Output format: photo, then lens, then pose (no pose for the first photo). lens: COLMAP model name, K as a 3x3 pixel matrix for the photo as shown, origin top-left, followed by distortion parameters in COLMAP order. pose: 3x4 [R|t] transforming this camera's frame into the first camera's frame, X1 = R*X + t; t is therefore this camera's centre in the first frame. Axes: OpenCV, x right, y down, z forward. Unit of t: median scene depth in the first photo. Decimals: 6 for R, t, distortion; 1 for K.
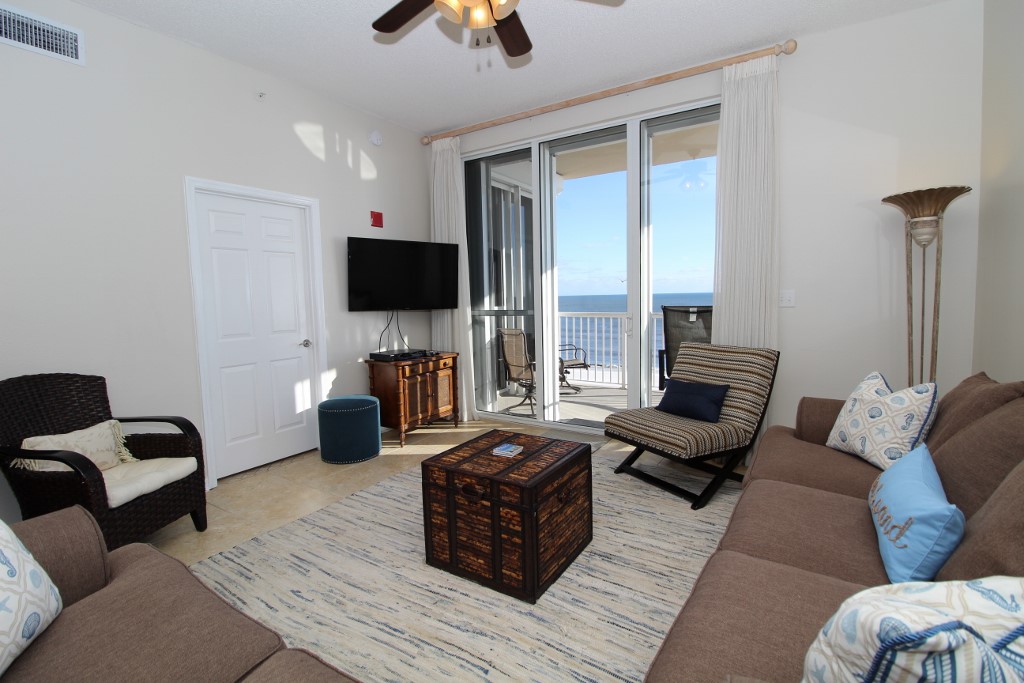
lens RADIAL K [[472.1, 0, 511.6], [0, 472.1, 337.1], [0, 0, 1]] dist [-0.004305, -0.008405]
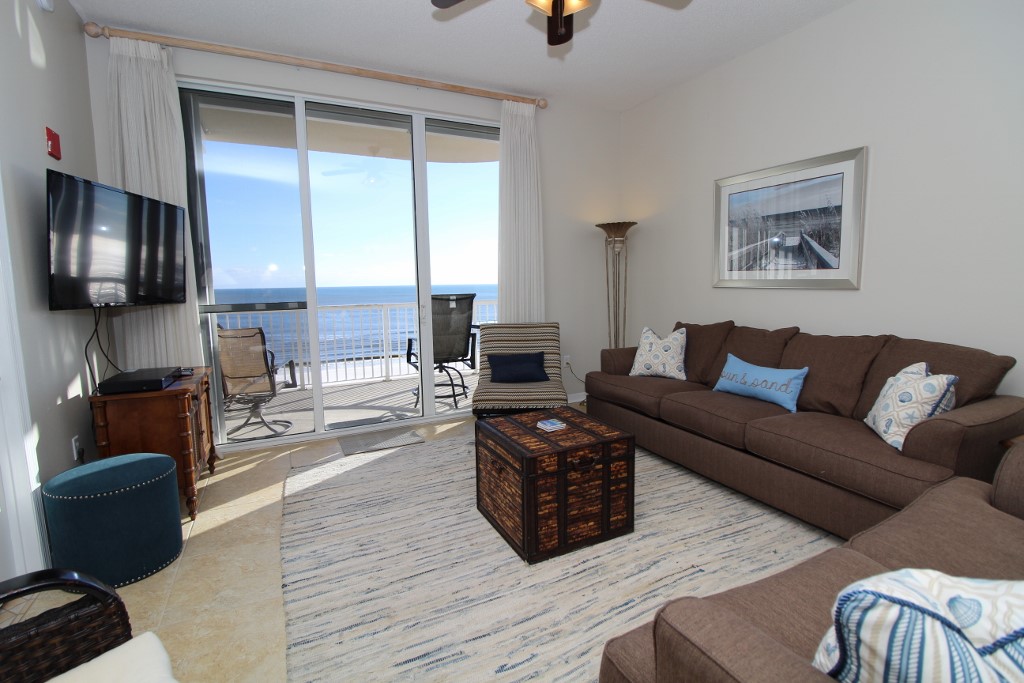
lens RADIAL K [[472.1, 0, 507.0], [0, 472.1, 338.6], [0, 0, 1]] dist [-0.004305, -0.008405]
pose [[0.518977, -0.087430, 0.850305, -0.813387], [0.081700, 0.995275, 0.052471, -0.014084], [-0.850875, 0.042238, 0.523668, 0.452362]]
